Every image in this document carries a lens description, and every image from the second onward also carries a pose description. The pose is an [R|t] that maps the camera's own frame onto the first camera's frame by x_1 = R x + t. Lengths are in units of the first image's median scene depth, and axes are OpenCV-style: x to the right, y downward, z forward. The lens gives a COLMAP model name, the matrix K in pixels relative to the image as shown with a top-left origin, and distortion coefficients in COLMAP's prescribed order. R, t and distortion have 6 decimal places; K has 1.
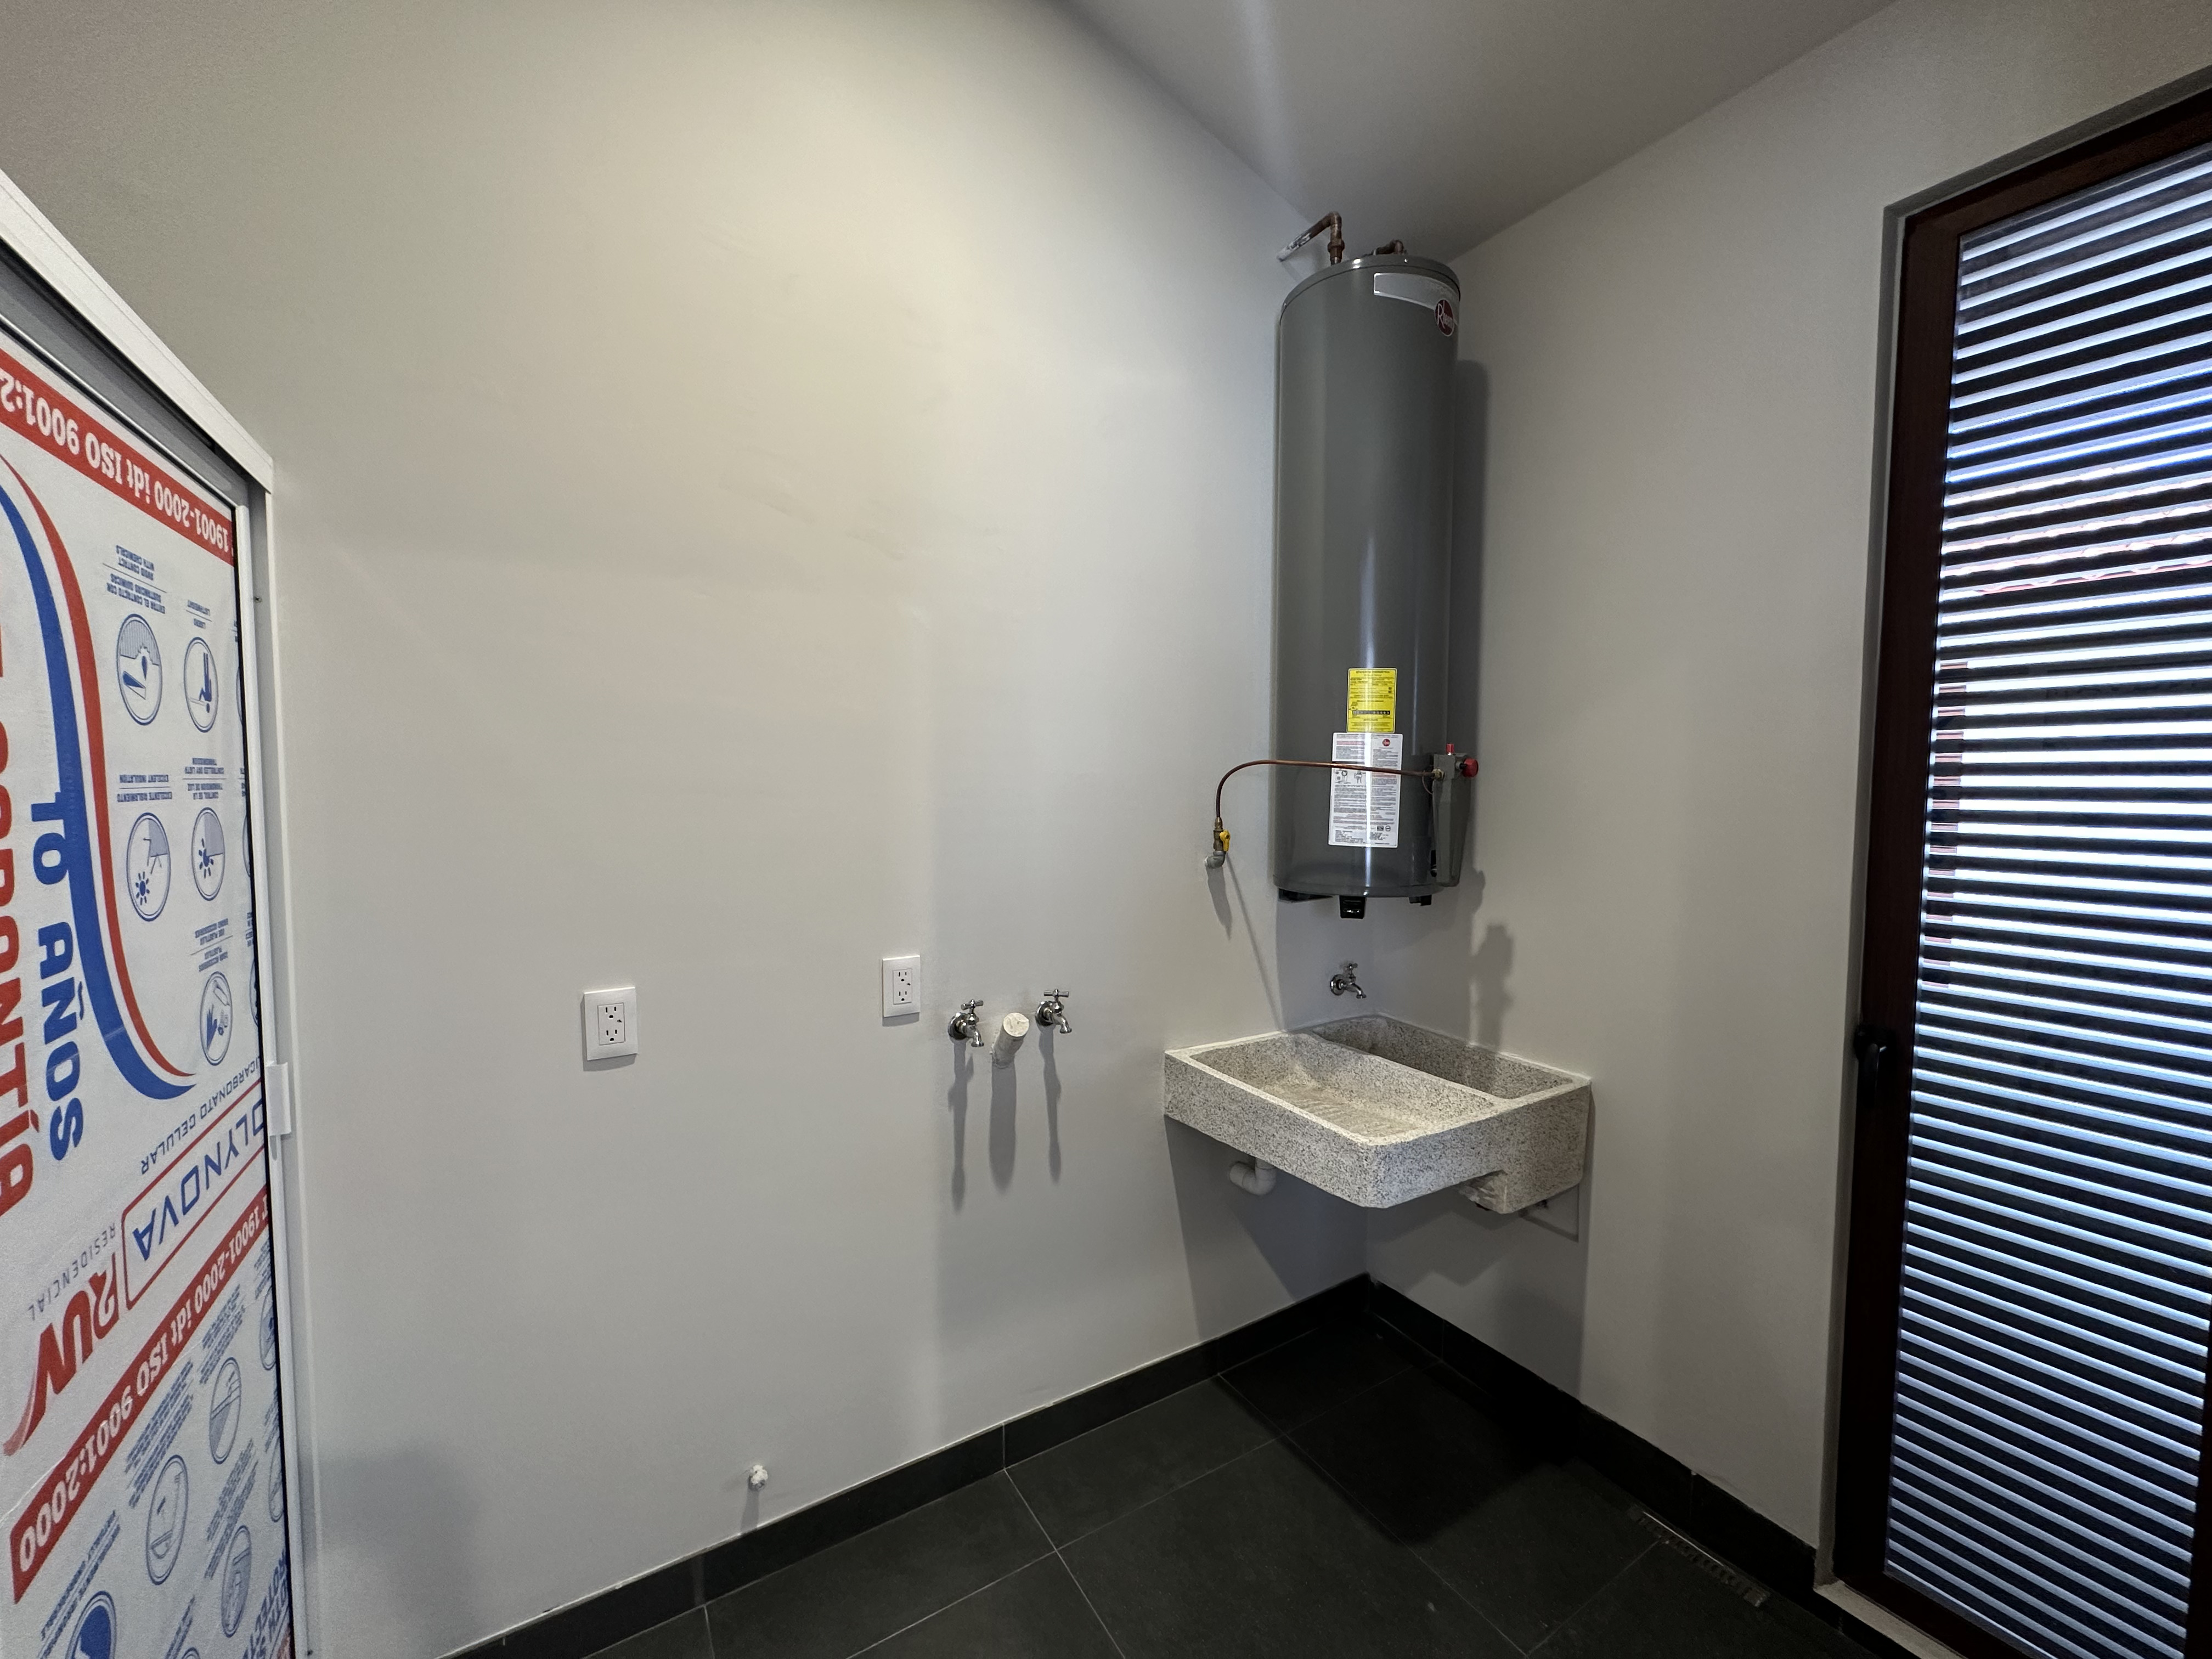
lens RADIAL K [[879.8, 0, 1109.3], [0, 879.8, 831.3], [0, 0, 1]] dist [-0.001993, 0.002326]
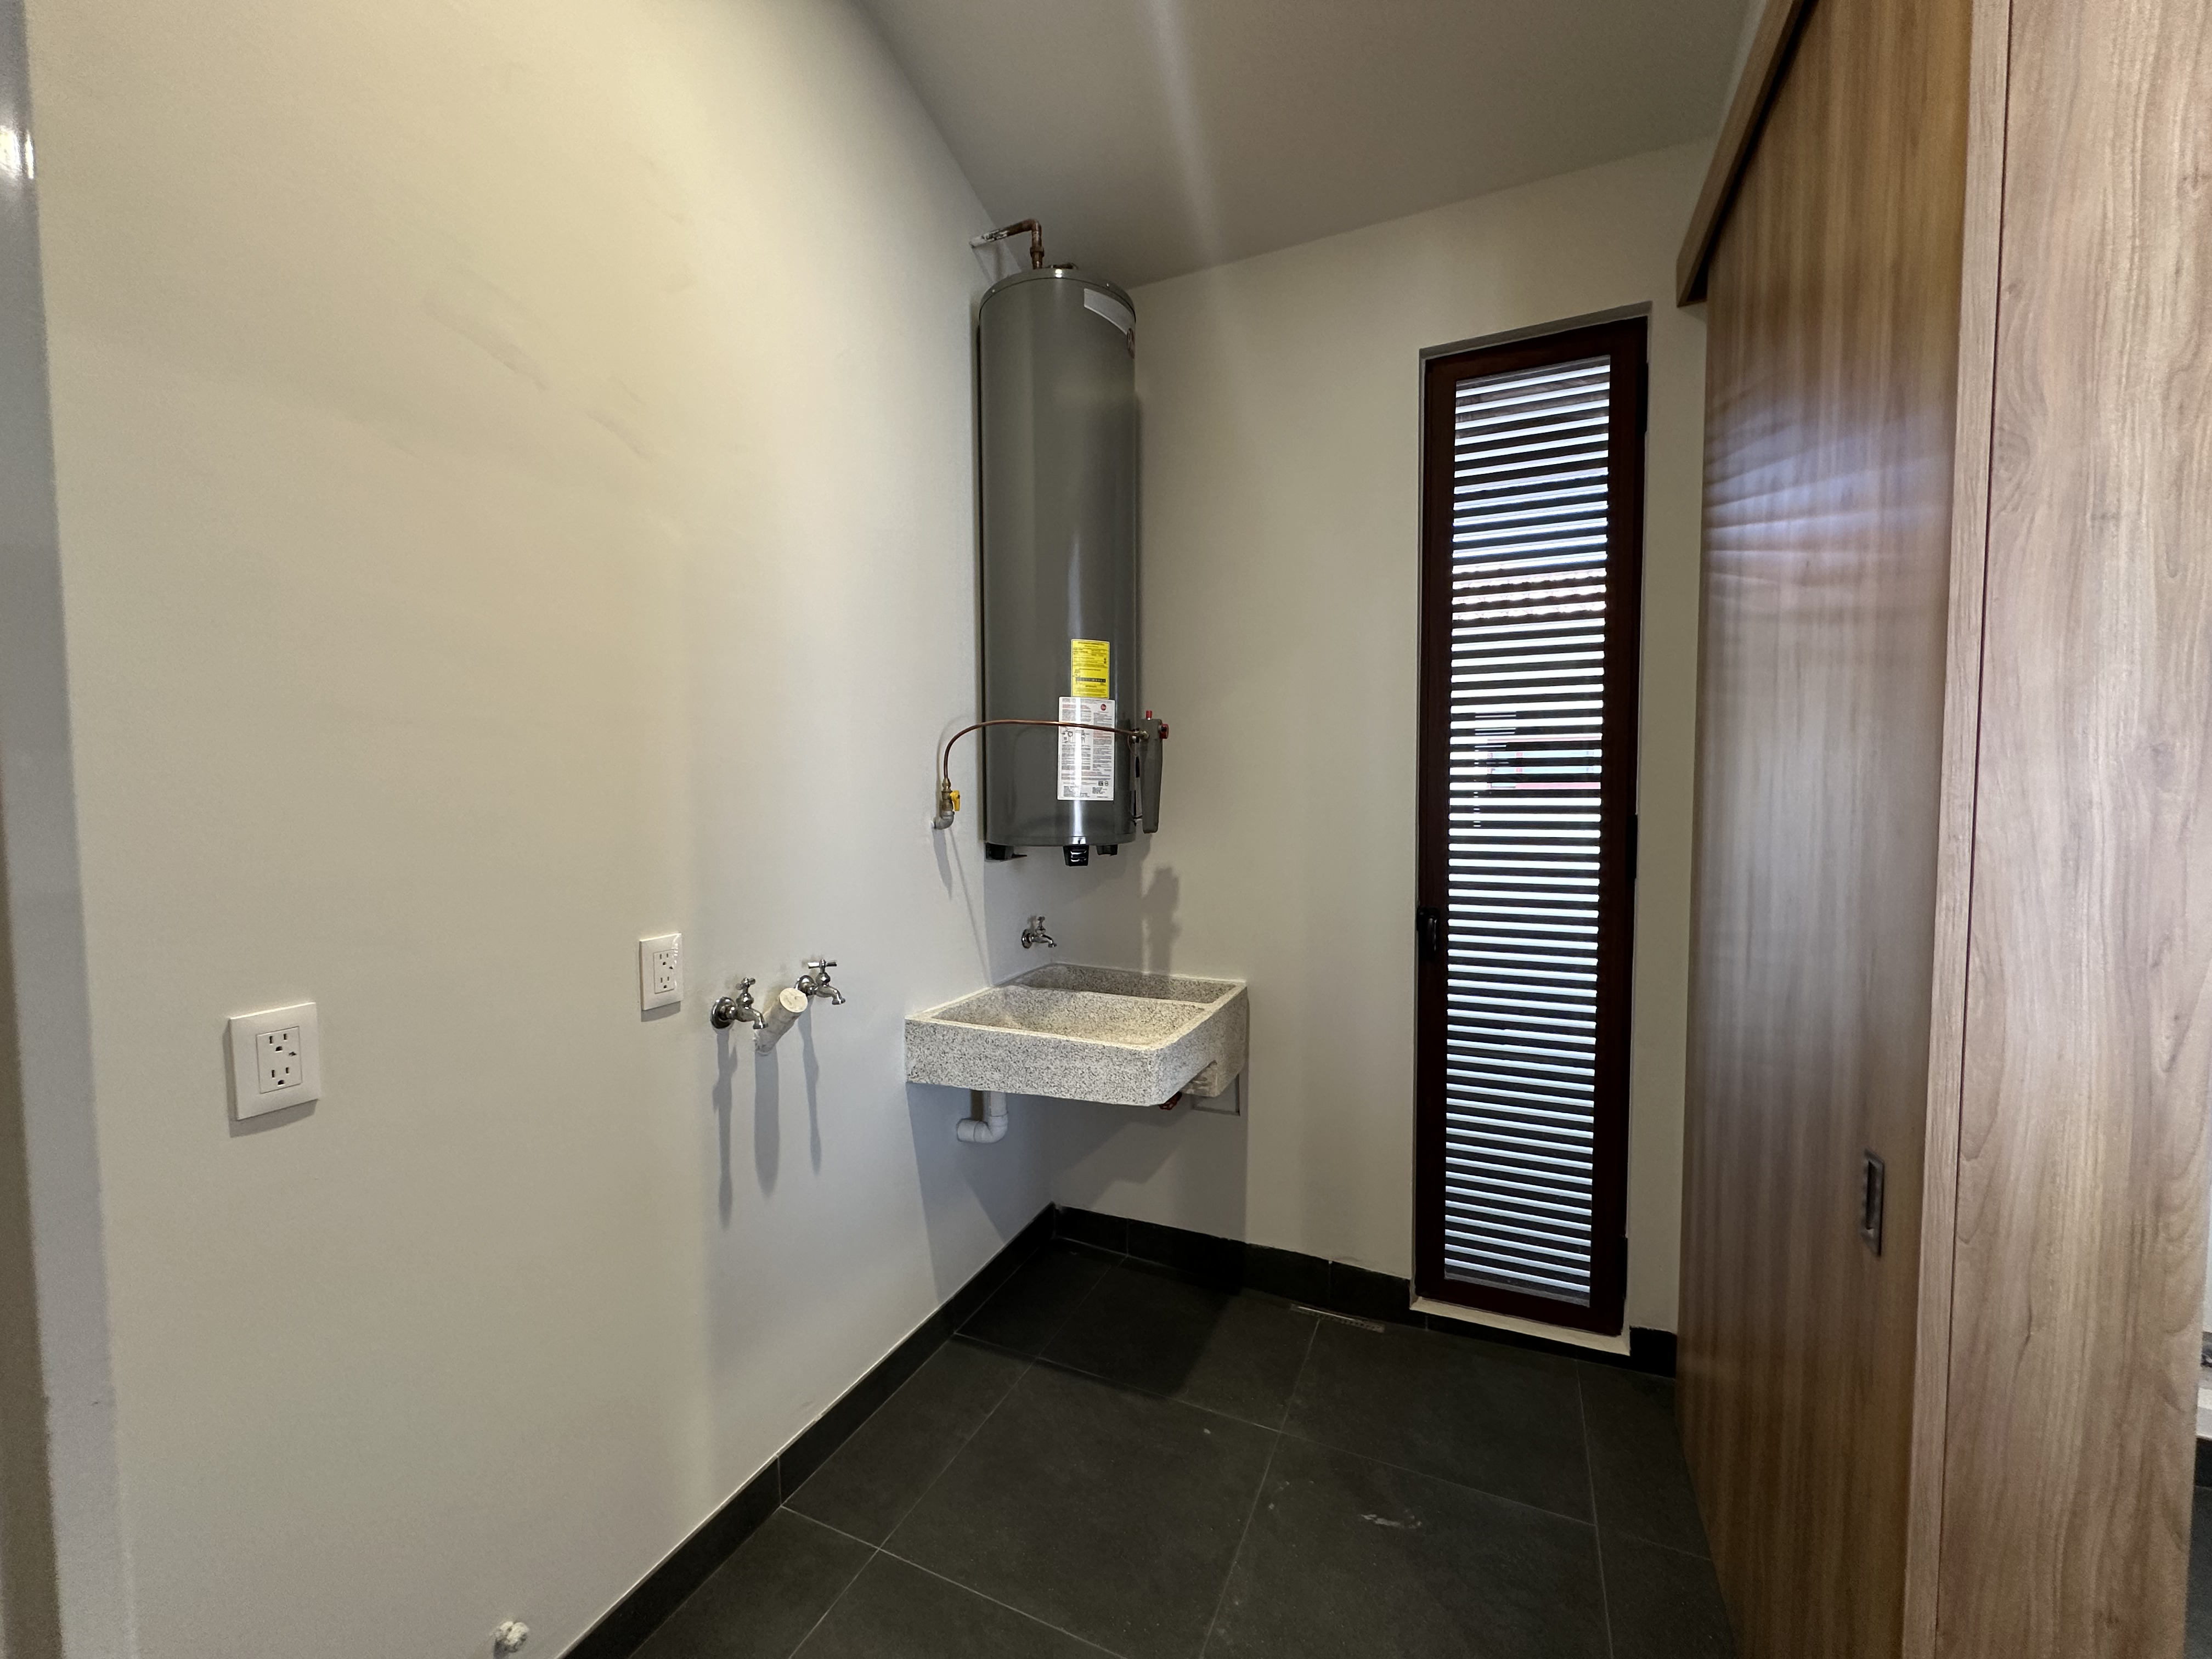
lens RADIAL K [[879.8, 0, 1102.7], [0, 879.8, 830.8], [0, 0, 1]] dist [-0.001993, 0.002326]
pose [[0.833031, -0.039603, 0.551806, -0.312418], [0.044523, 0.998998, 0.004485, 0.052445], [-0.551431, 0.020832, 0.833960, 0.062389]]
